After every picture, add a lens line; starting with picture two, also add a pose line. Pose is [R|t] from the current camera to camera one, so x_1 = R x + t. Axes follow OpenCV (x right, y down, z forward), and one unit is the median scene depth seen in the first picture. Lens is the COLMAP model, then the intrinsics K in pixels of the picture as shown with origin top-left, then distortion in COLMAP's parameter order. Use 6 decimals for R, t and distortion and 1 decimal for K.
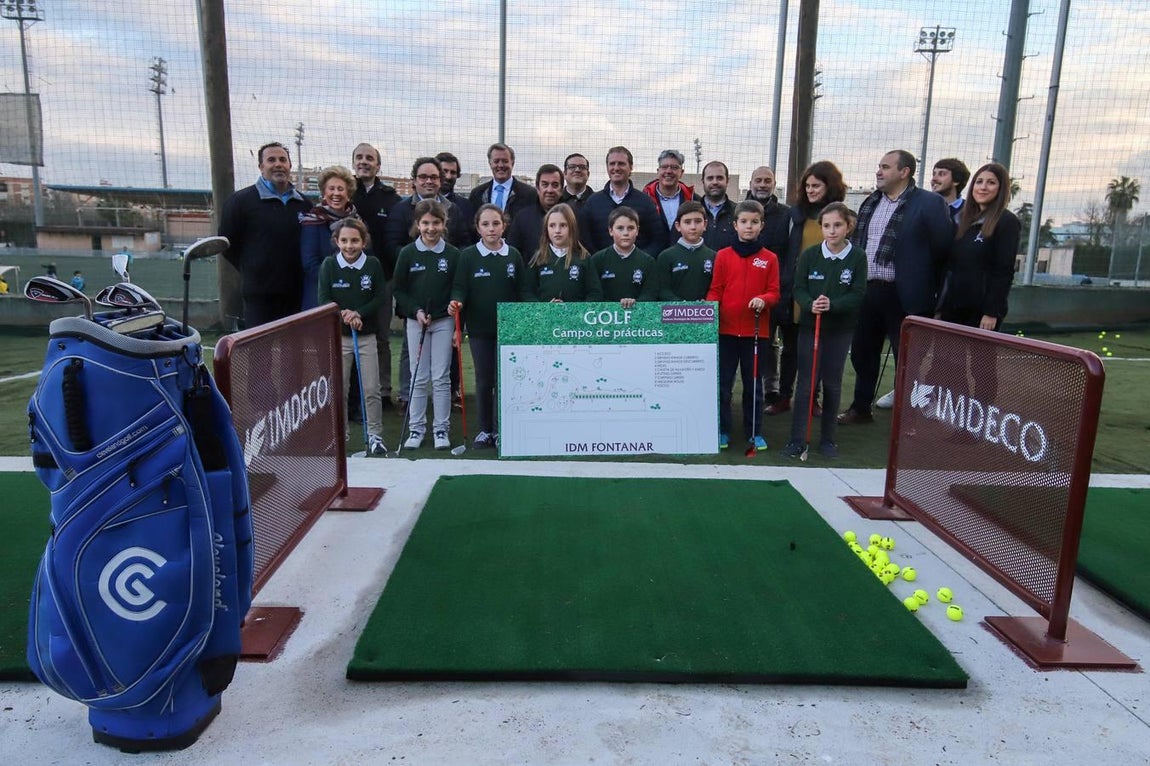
lens RADIAL K [[769.2, 0, 575.0], [0, 769.2, 383.0], [0, 0, 1]] dist [0.019671, 0.002817]
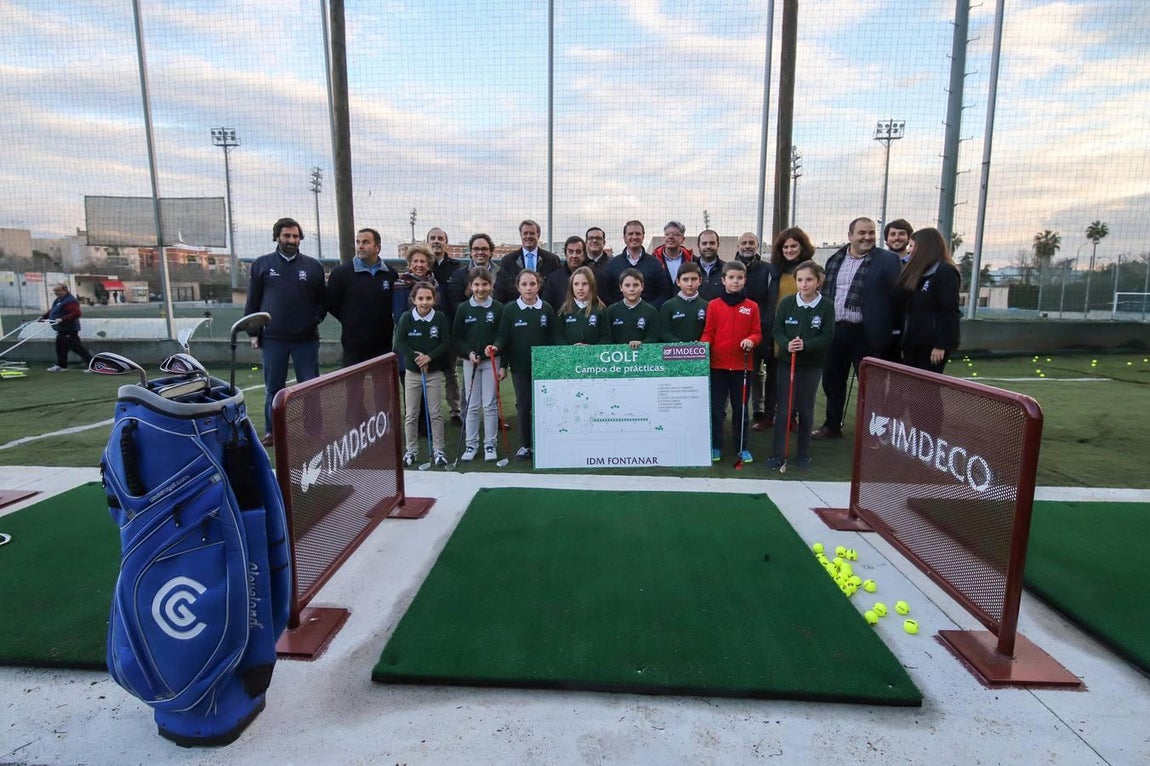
lens RADIAL K [[567.9, 0, 575.7], [0, 567.9, 366.1], [0, 0, 1]] dist [0.004580, -0.007198]
pose [[0.996438, -0.010332, -0.083691, 0.061821], [0.006762, 0.999060, -0.042828, -0.038657], [0.084055, 0.042110, 0.995571, 0.096399]]
